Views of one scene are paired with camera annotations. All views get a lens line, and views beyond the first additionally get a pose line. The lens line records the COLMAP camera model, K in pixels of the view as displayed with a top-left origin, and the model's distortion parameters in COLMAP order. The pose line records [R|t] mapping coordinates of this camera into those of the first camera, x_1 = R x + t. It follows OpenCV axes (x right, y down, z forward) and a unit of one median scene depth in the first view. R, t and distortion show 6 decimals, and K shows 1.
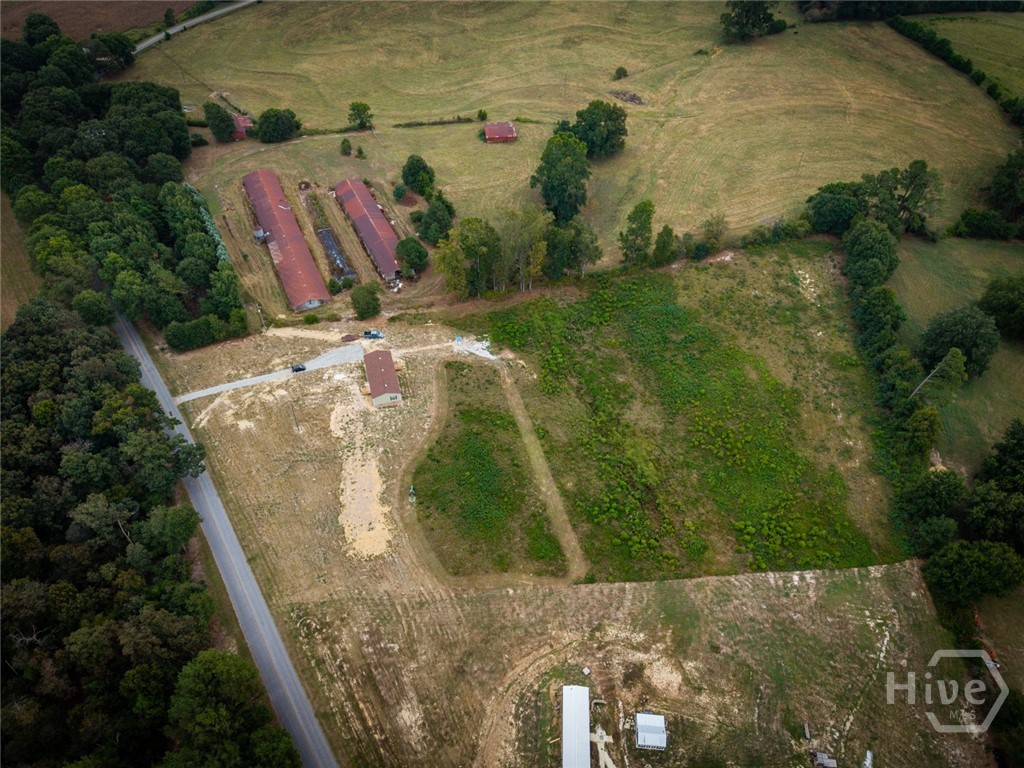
lens RADIAL K [[687.0, 0, 514.5], [0, 687.0, 383.0], [0, 0, 1]] dist [0.022758, -0.020077]
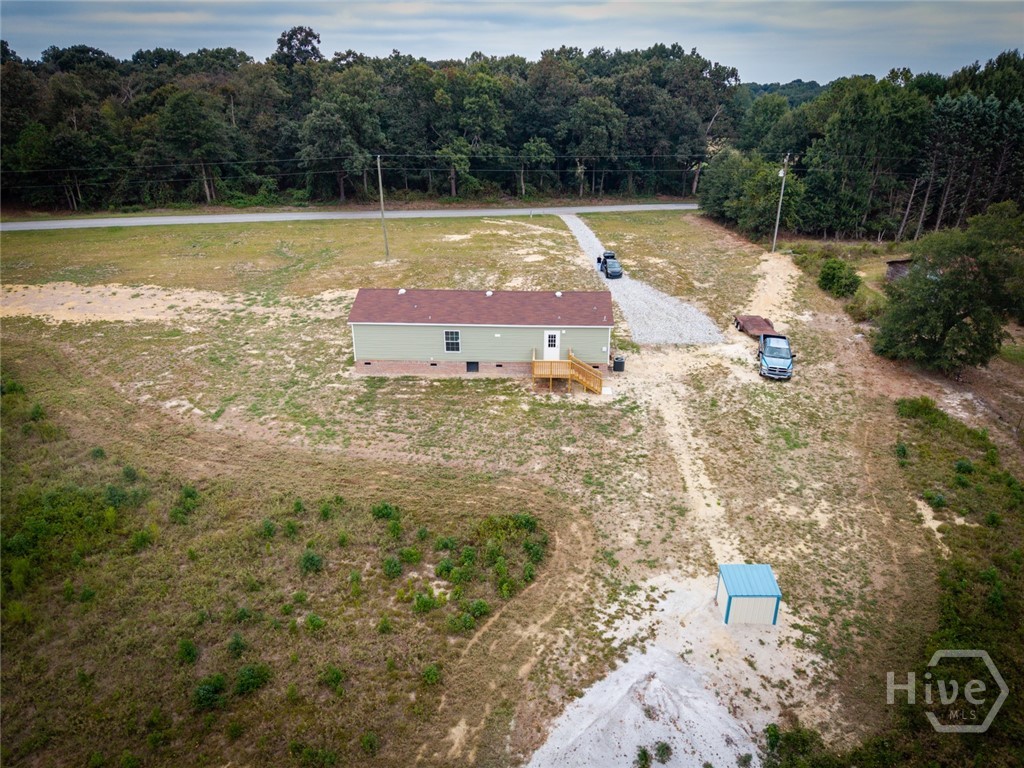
lens RADIAL K [[685.6, 0, 517.3], [0, 685.6, 381.5], [0, 0, 1]] dist [0.059463, -0.121158]
pose [[-0.318232, 0.353369, -0.879692, 0.035789], [-0.686730, 0.553782, 0.470879, -0.126262], [0.653552, 0.753960, 0.066438, 1.022338]]
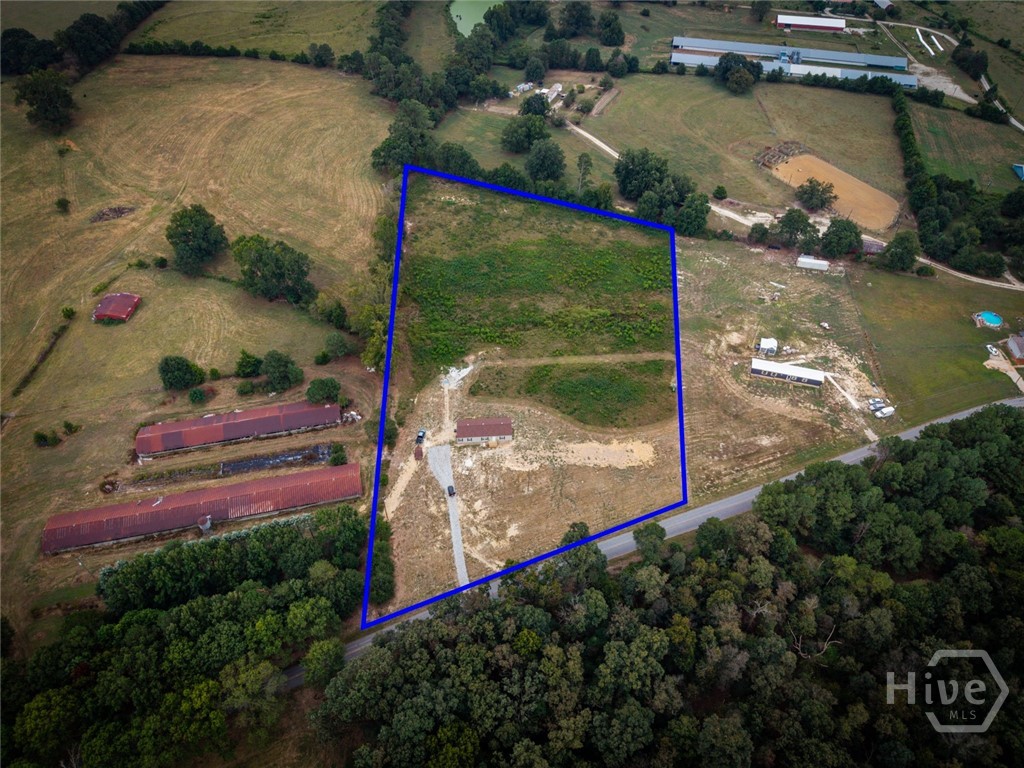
lens RADIAL K [[683.2, 0, 514.0], [0, 683.2, 384.0], [0, 0, 1]] dist [0.056792, -0.079067]
pose [[0.210539, -0.714770, 0.666916, -0.906147], [0.698315, 0.587379, 0.409074, -0.495768], [-0.684126, 0.379591, 0.622802, 0.224743]]
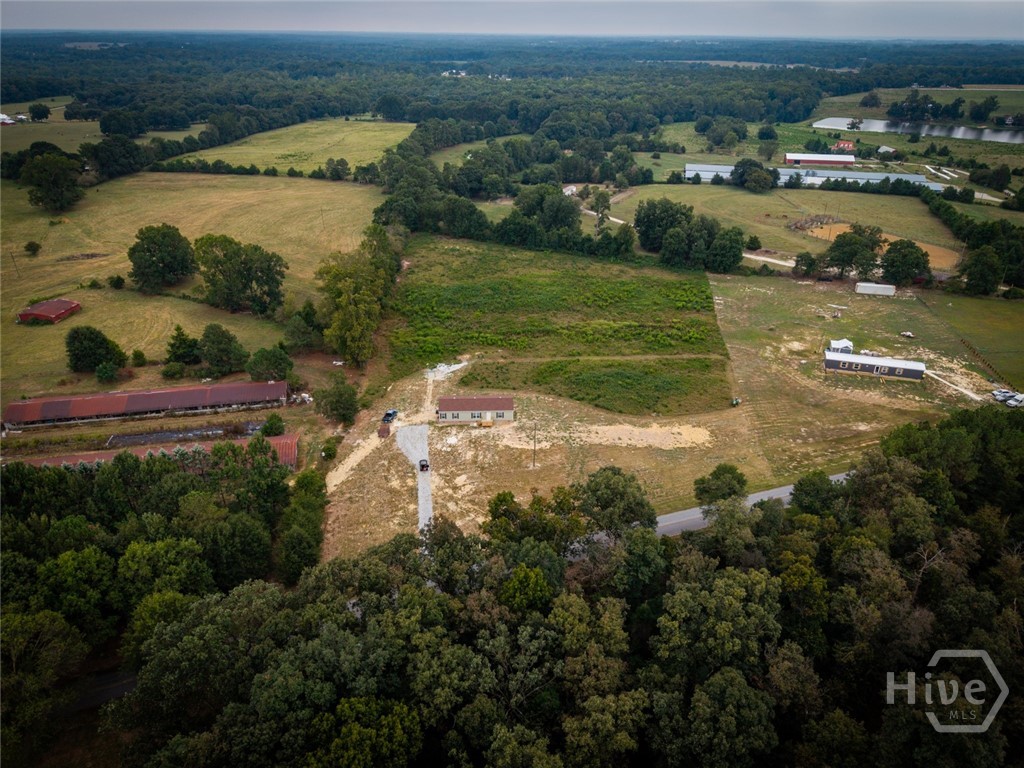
lens RADIAL K [[683.2, 0, 514.0], [0, 683.2, 384.0], [0, 0, 1]] dist [0.056792, -0.079067]
pose [[0.236727, -0.455402, 0.858236, -0.910614], [0.696042, 0.695788, 0.177213, -0.148585], [-0.677854, 0.555417, 0.481691, 0.550923]]
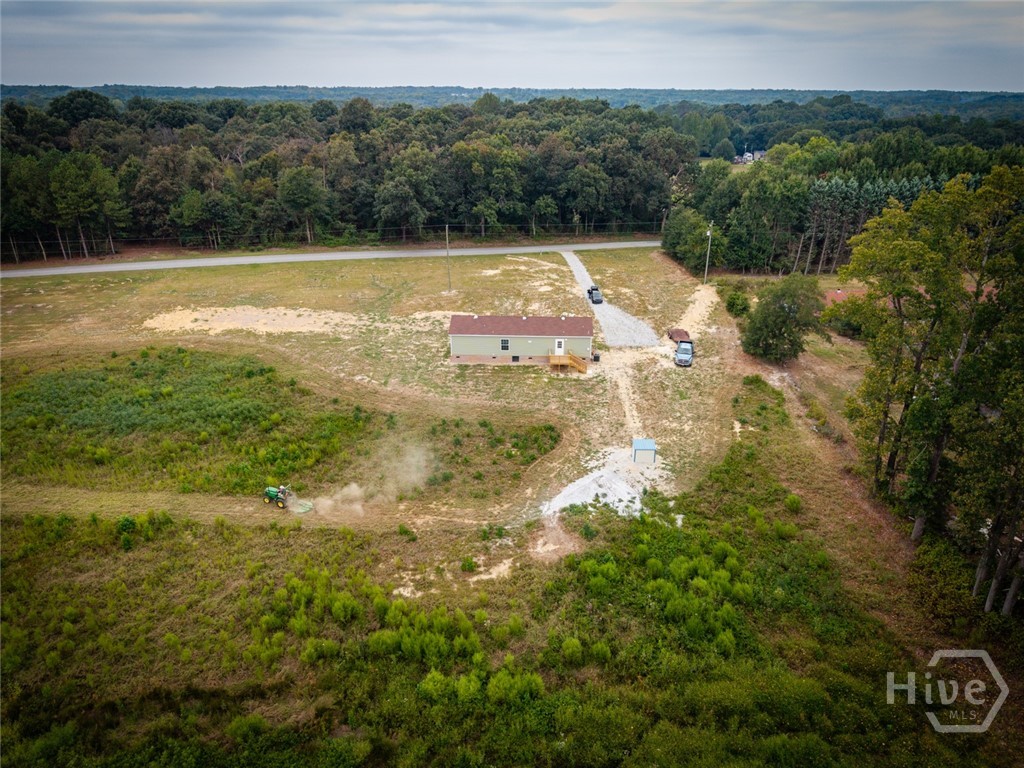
lens RADIAL K [[683.2, 0, 514.0], [0, 683.2, 384.0], [0, 0, 1]] dist [0.056792, -0.079067]
pose [[-0.319589, 0.356716, -0.877848, 0.218299], [-0.686569, 0.551326, 0.473985, -0.202878], [0.653058, 0.754184, 0.068712, 1.005390]]
